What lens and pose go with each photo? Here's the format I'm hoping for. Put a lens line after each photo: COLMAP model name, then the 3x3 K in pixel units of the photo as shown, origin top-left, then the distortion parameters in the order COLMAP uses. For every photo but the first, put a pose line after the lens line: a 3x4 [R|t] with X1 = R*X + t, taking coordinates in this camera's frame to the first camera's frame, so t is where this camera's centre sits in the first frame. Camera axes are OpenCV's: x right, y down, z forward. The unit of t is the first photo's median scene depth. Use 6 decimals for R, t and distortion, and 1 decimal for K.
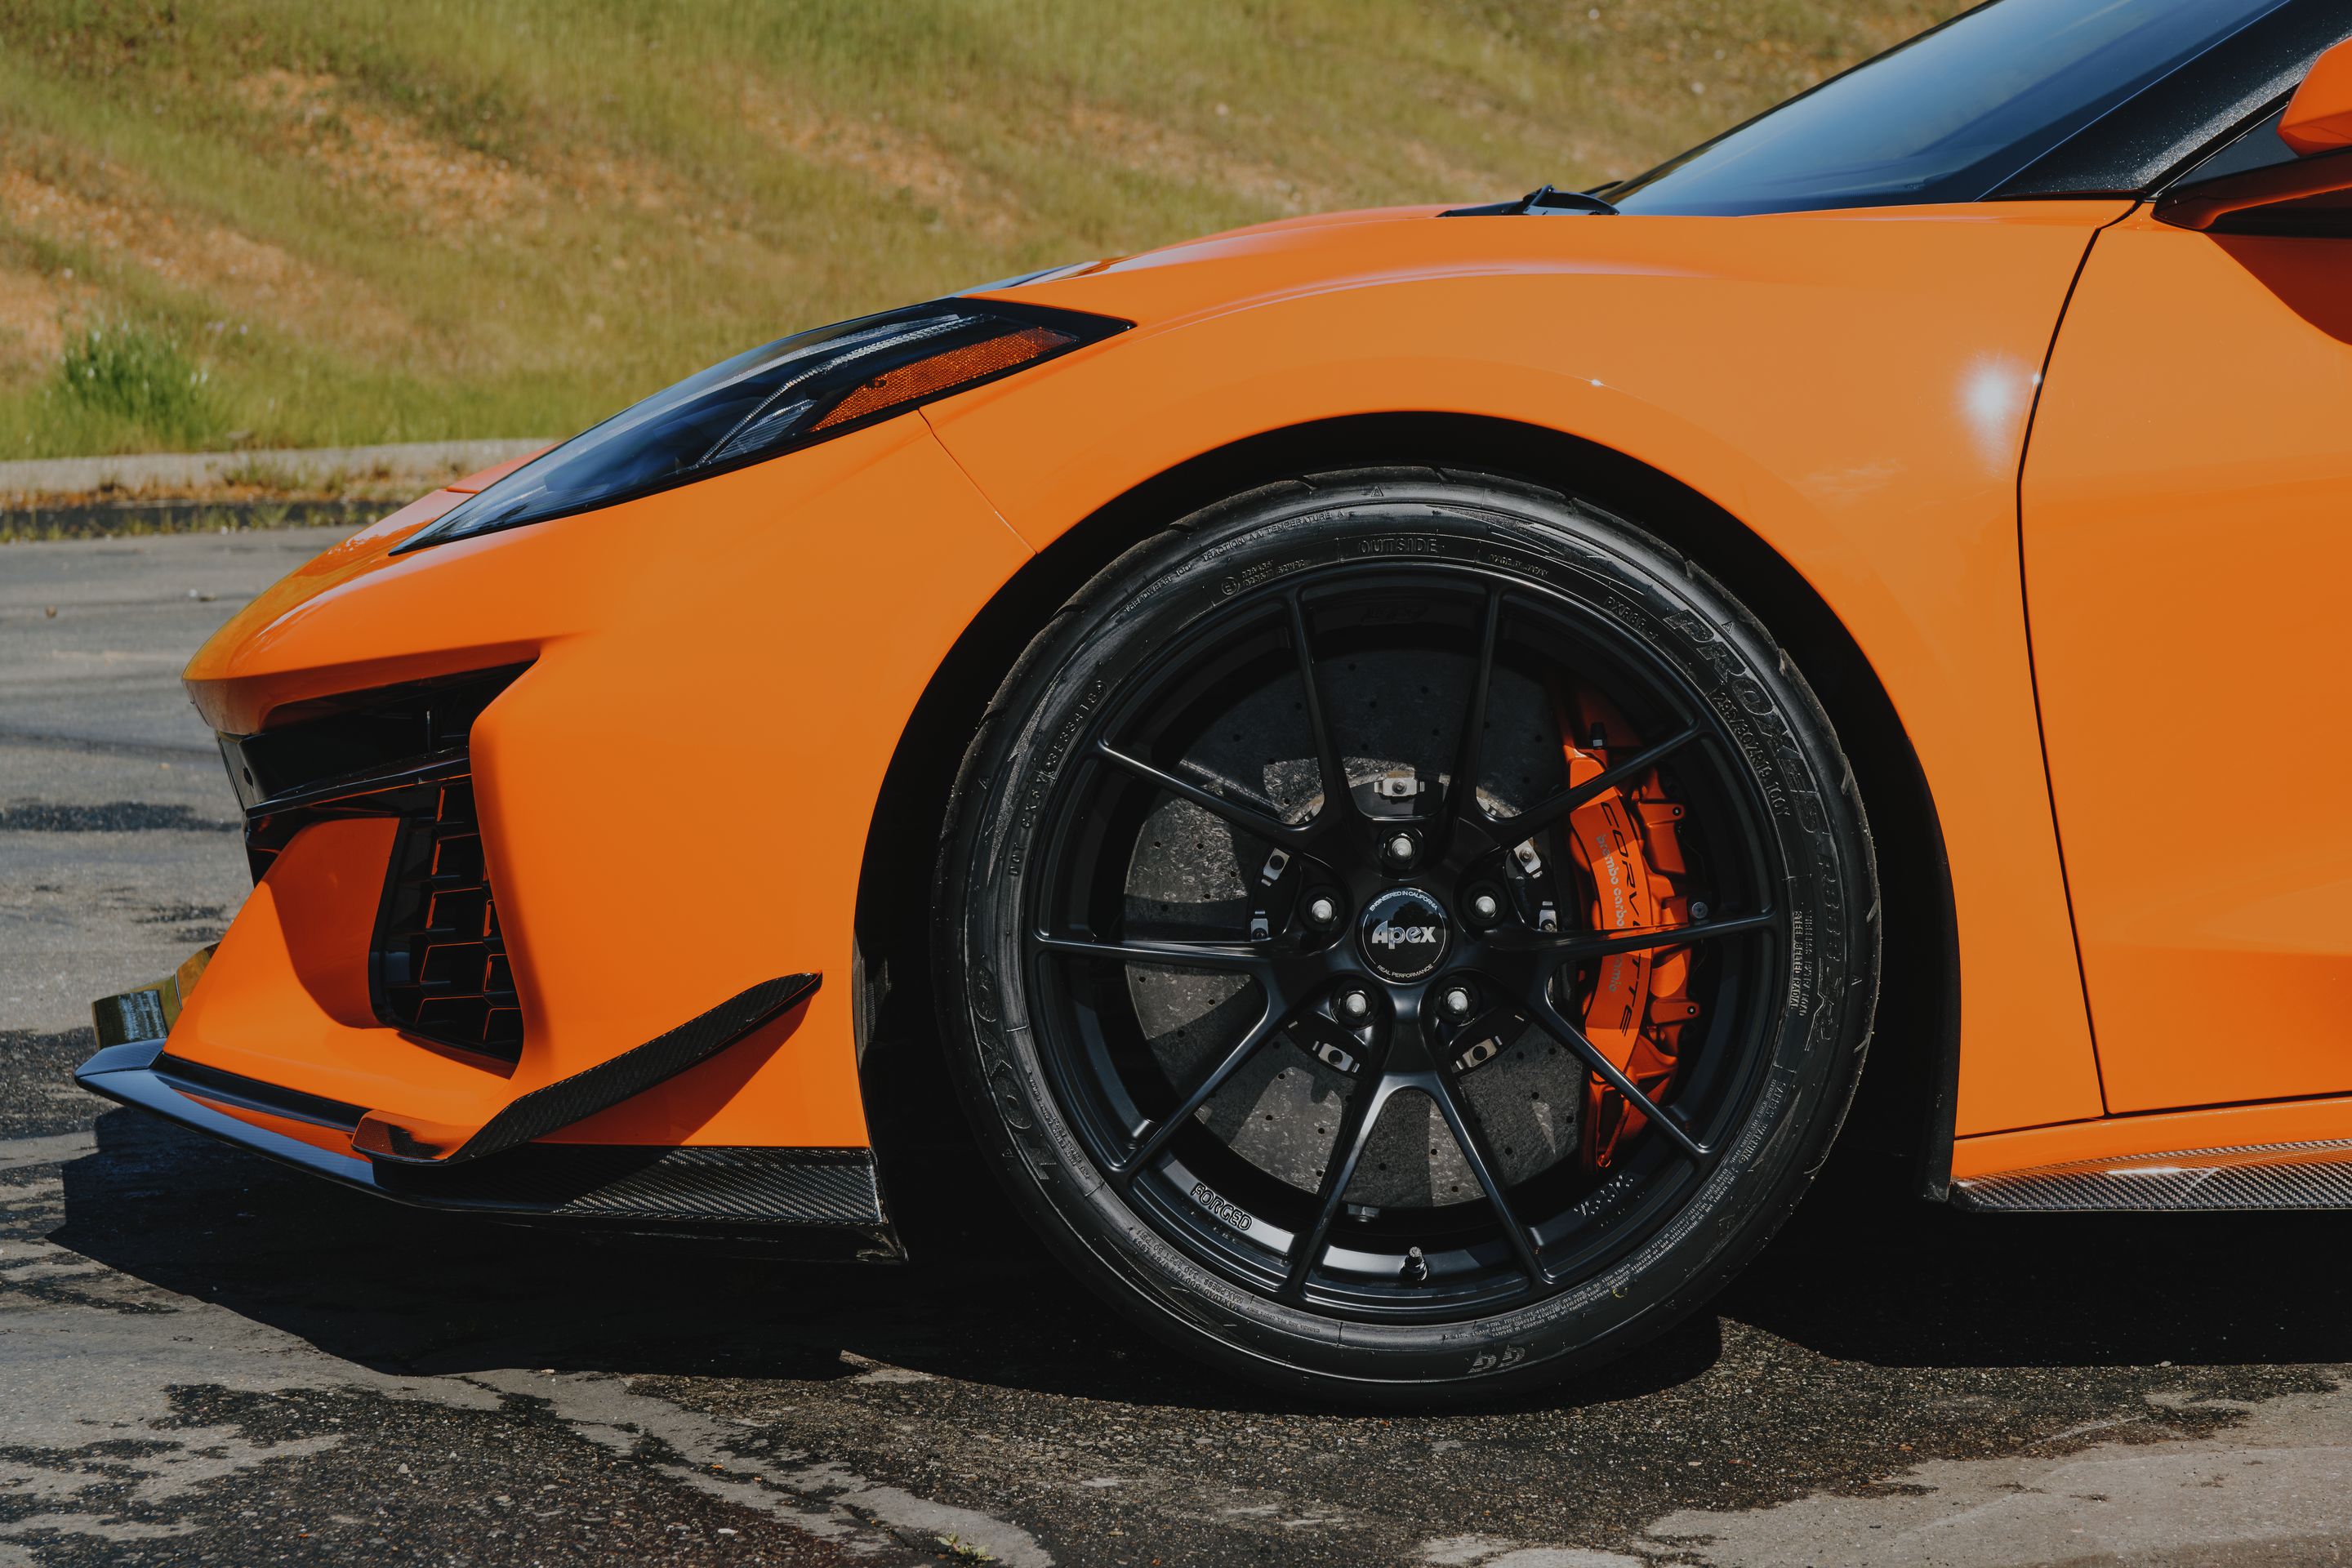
lens RADIAL K [[5850.6, 0, 1176.0], [0, 5850.6, 784.0], [0, 0, 1]] dist [0.031824, -0.107164]
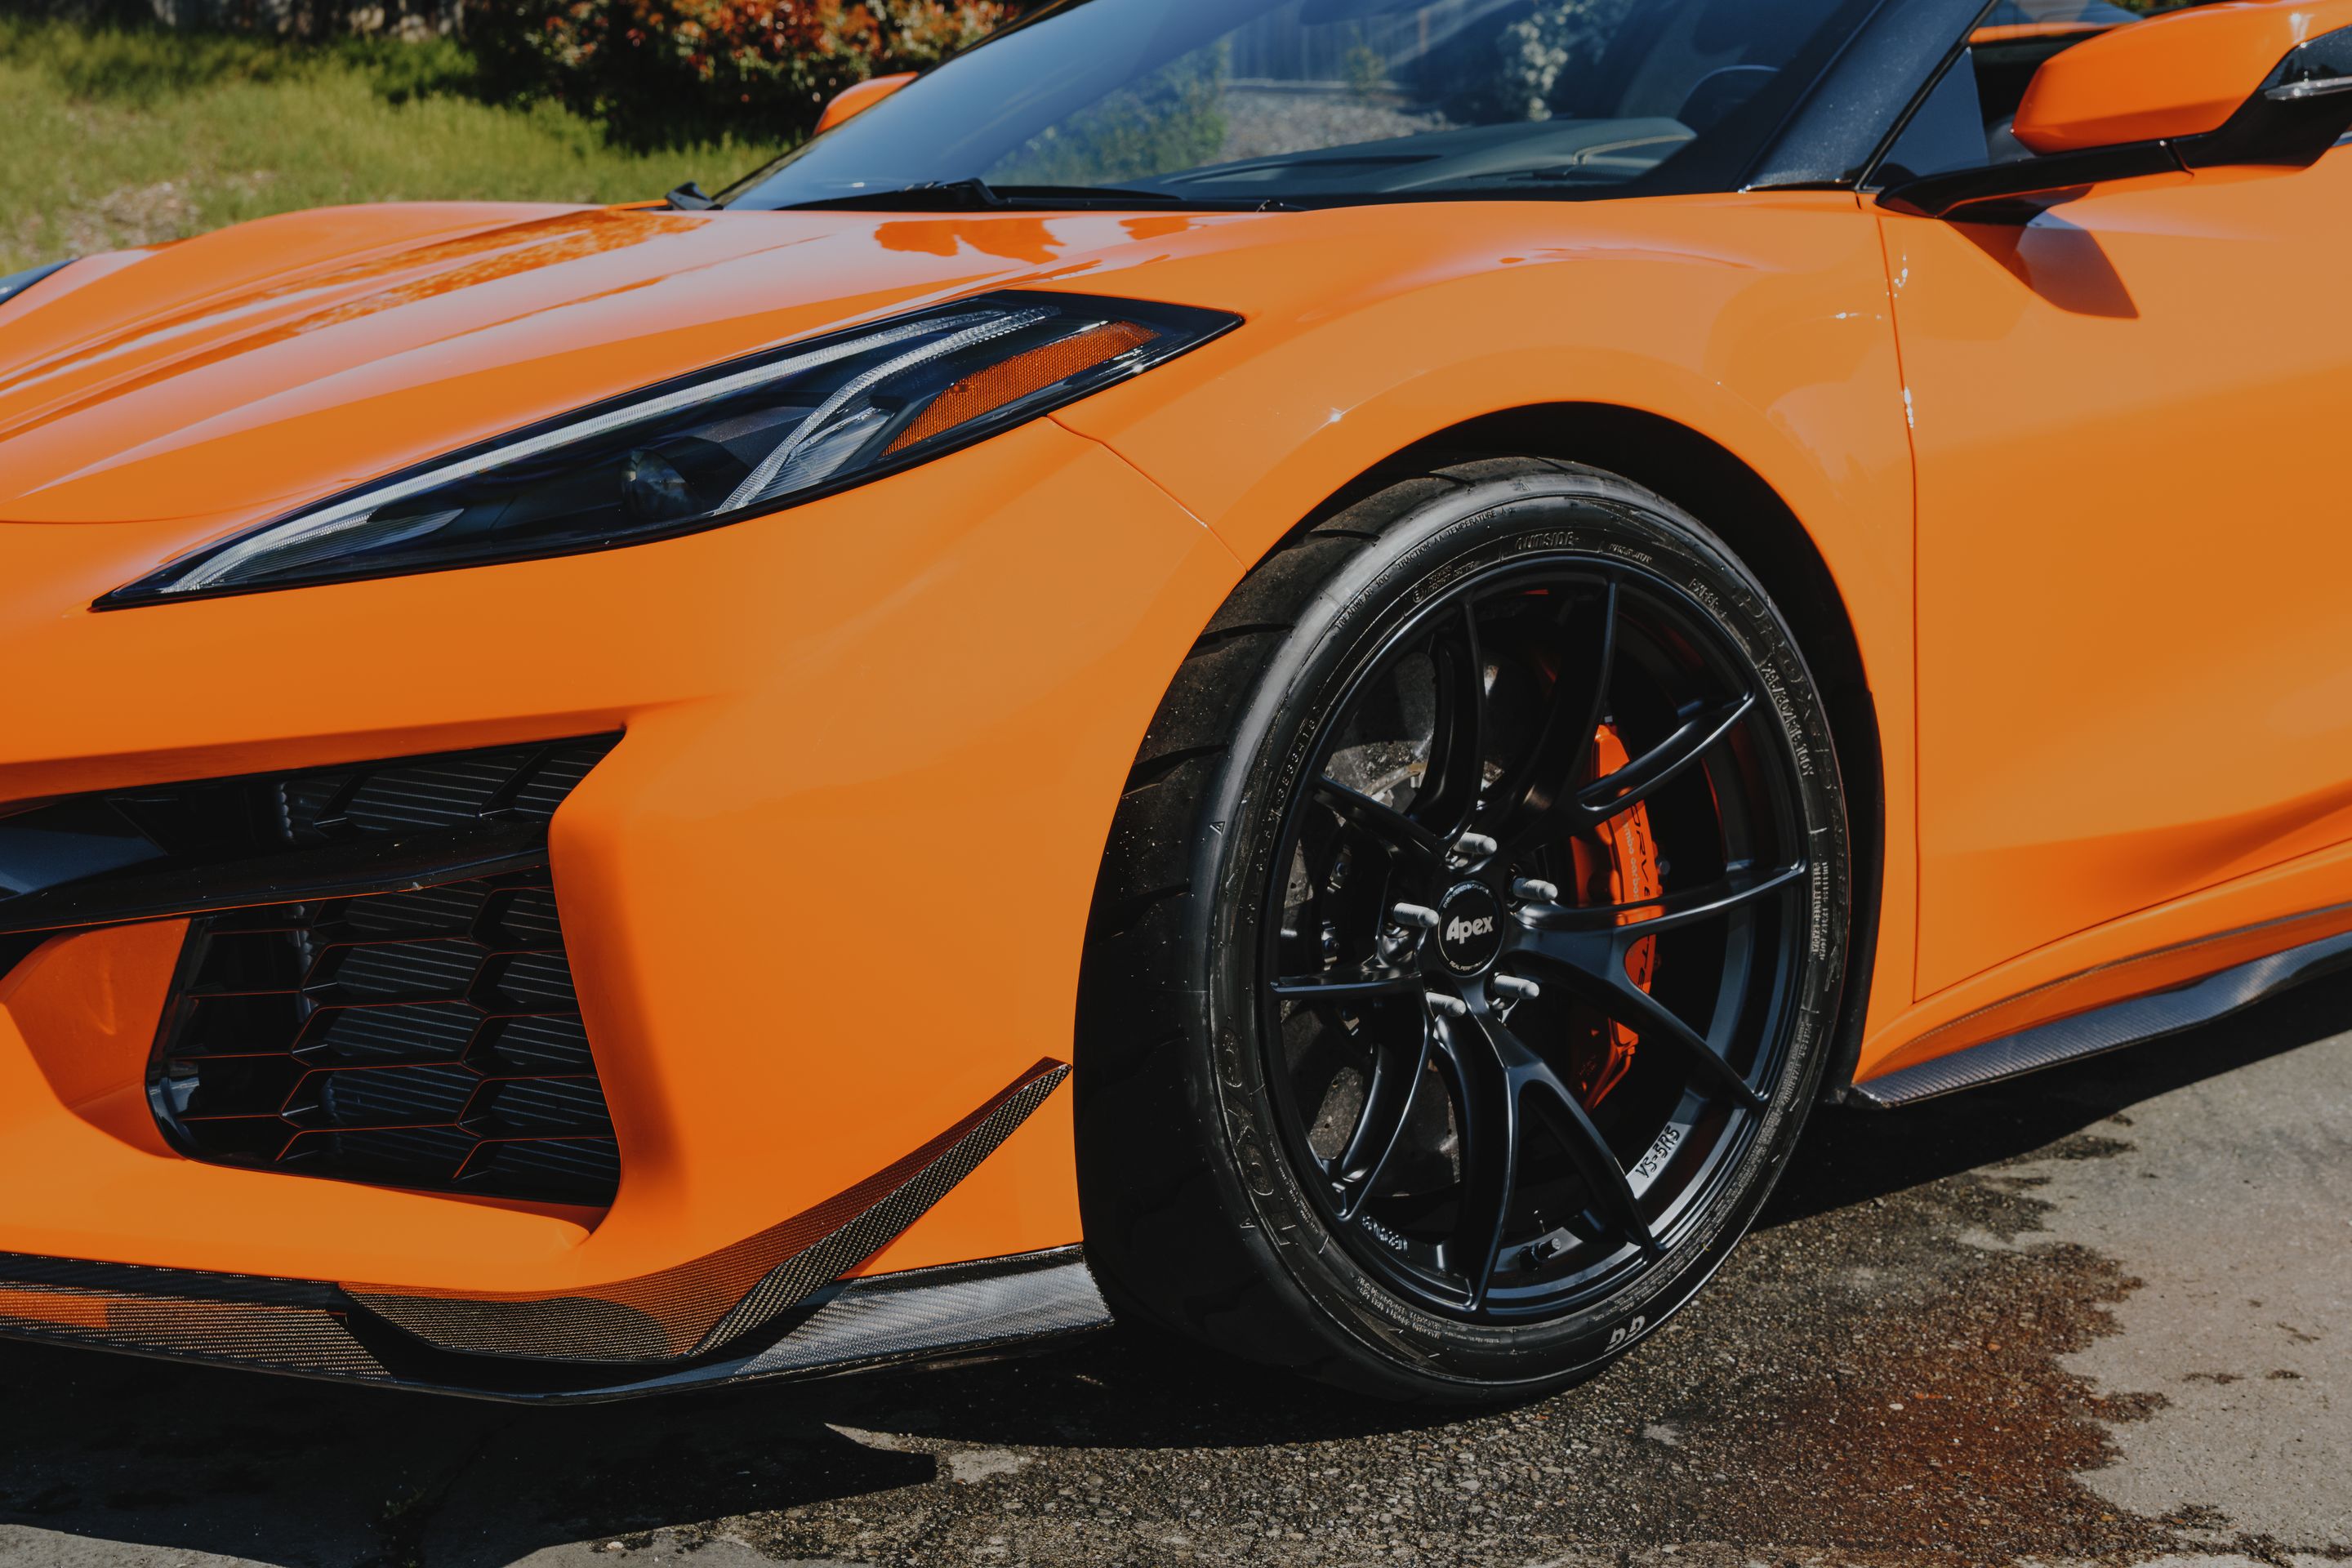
lens RADIAL K [[3336.8, 0, 1176.0], [0, 3336.8, 784.0], [0, 0, 1]] dist [0.006498, 0.086834]
pose [[0.770844, -0.104260, 0.628434, -0.350447], [0.058492, 0.993932, 0.093150, -0.053825], [-0.634332, -0.035046, 0.772266, 0.586752]]
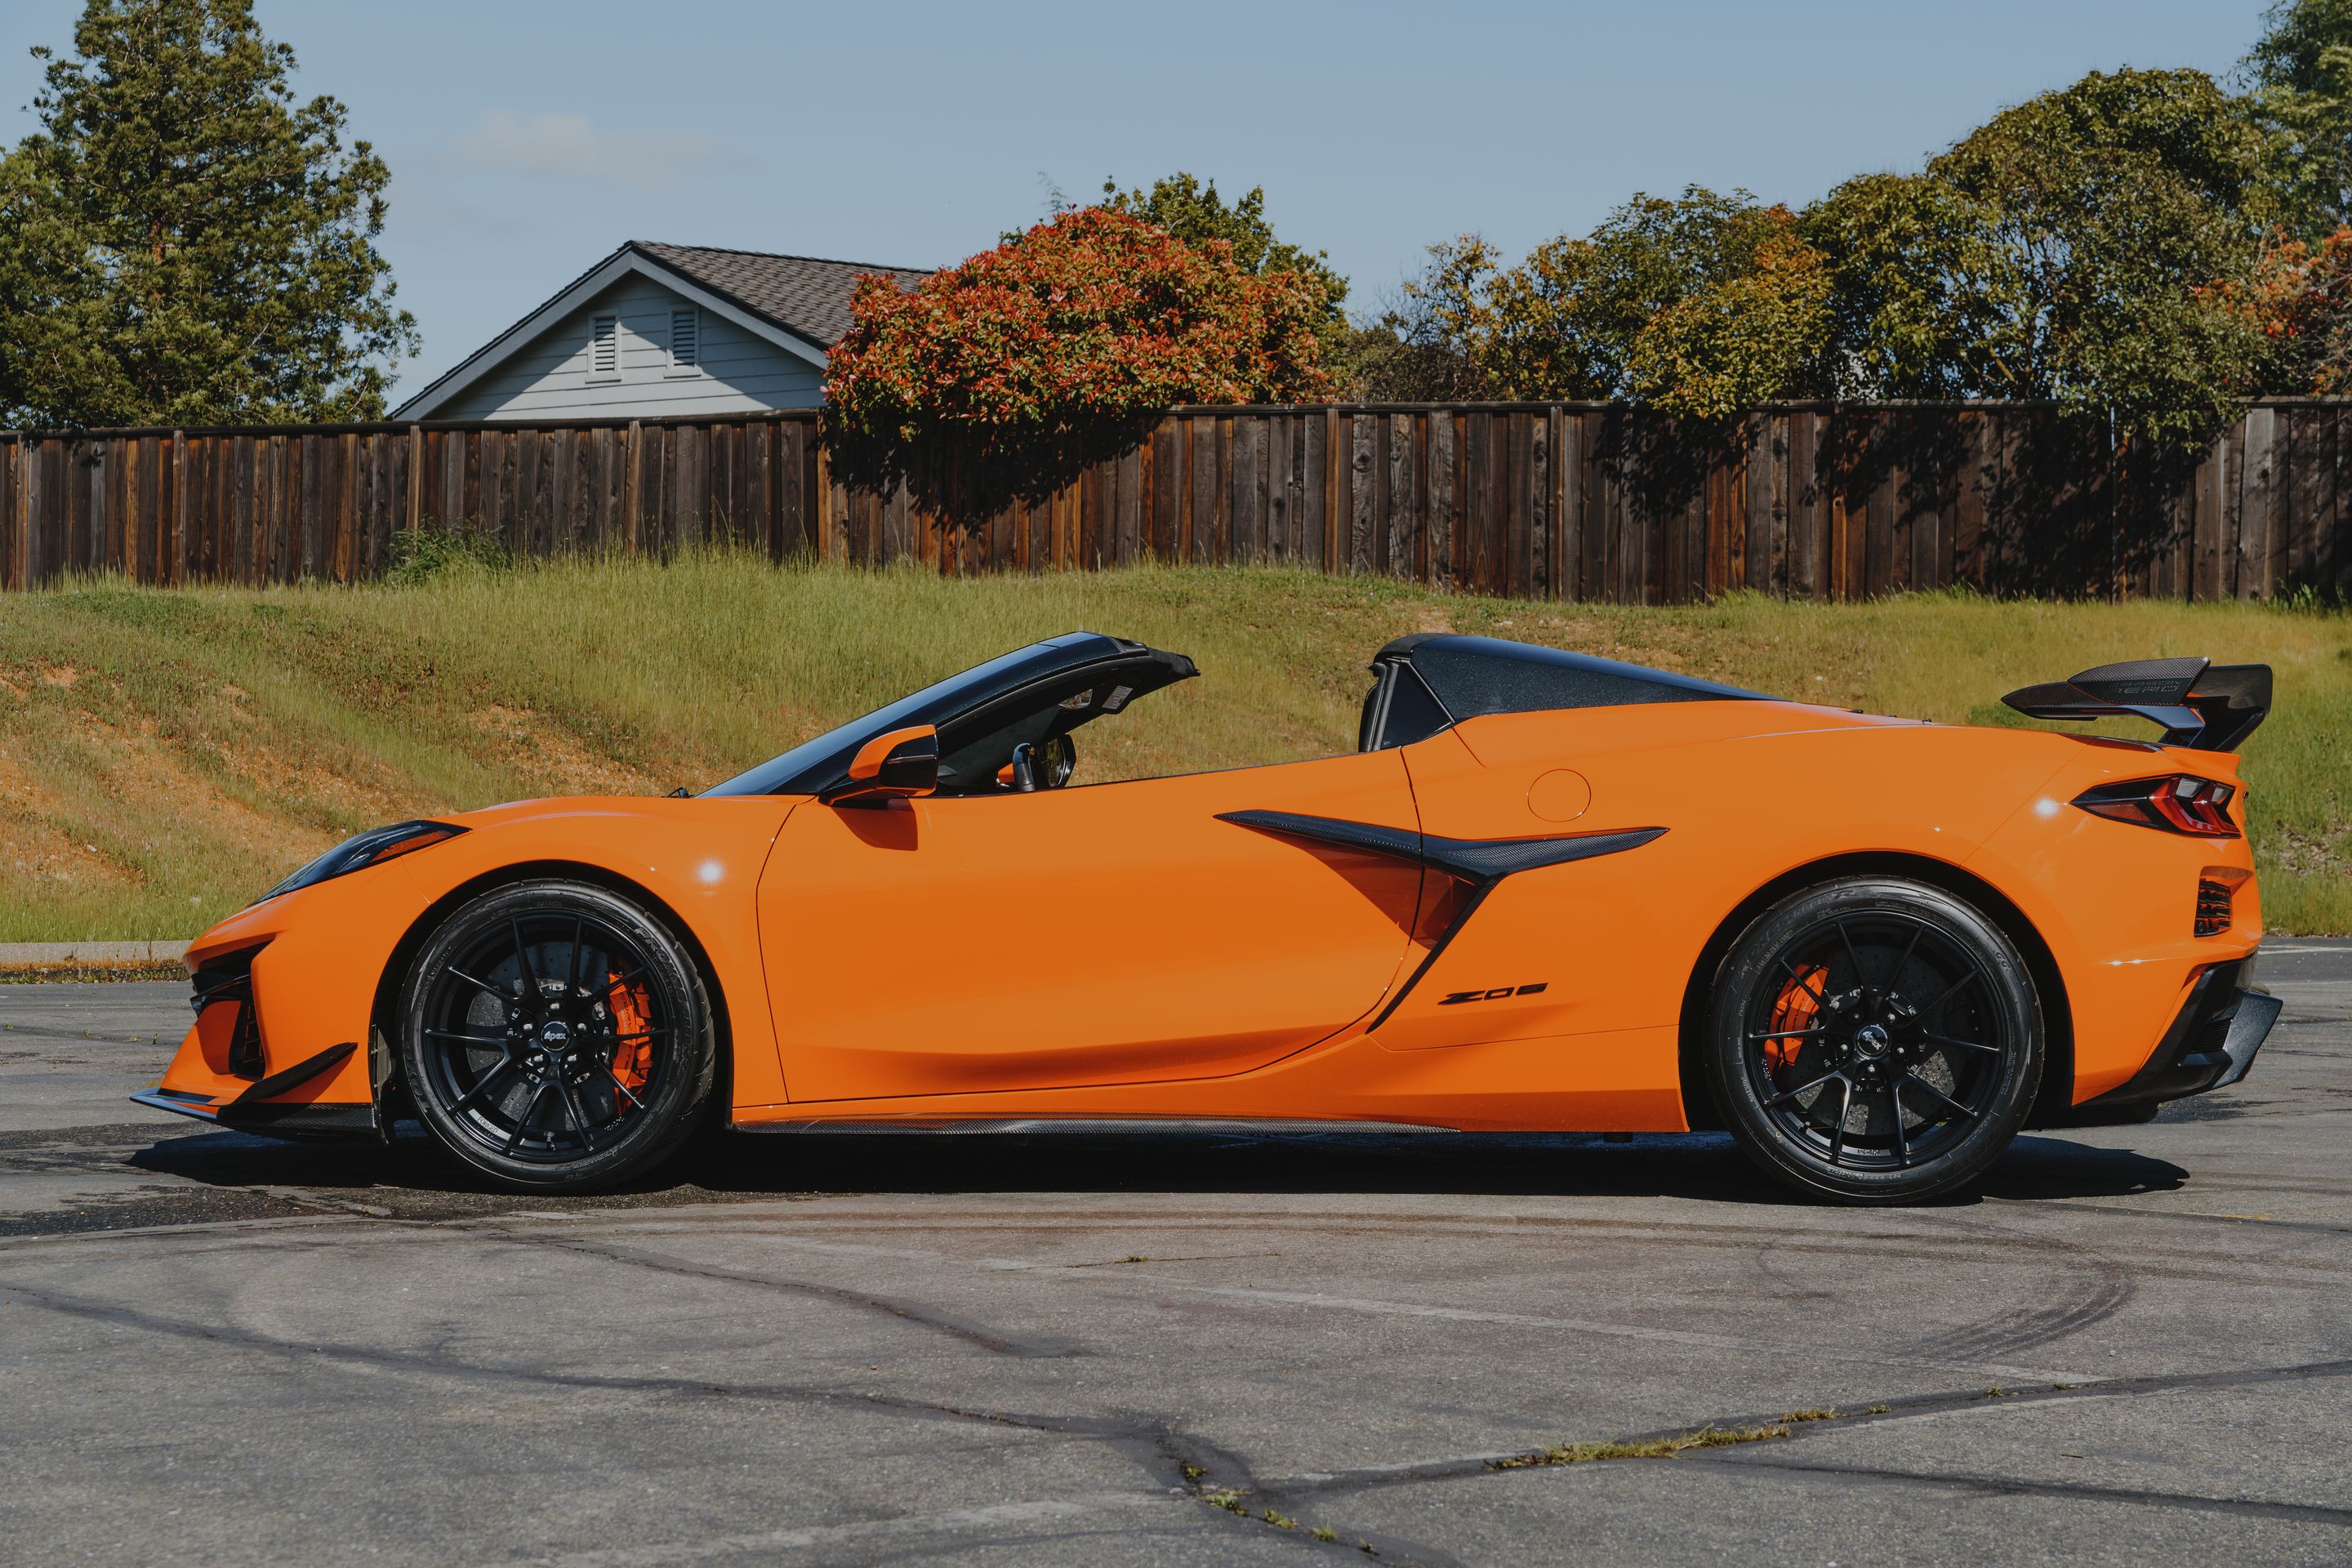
lens RADIAL K [[4683.1, 0, 1176.0], [0, 4683.1, 784.0], [0, 0, 1]] dist [-0.004247, 0.455413]
pose [[0.999024, 0.021213, -0.038744, 0.438694], [-0.025118, 0.994338, -0.103254, 0.134607], [0.036334, 0.104127, 0.993900, -1.351946]]
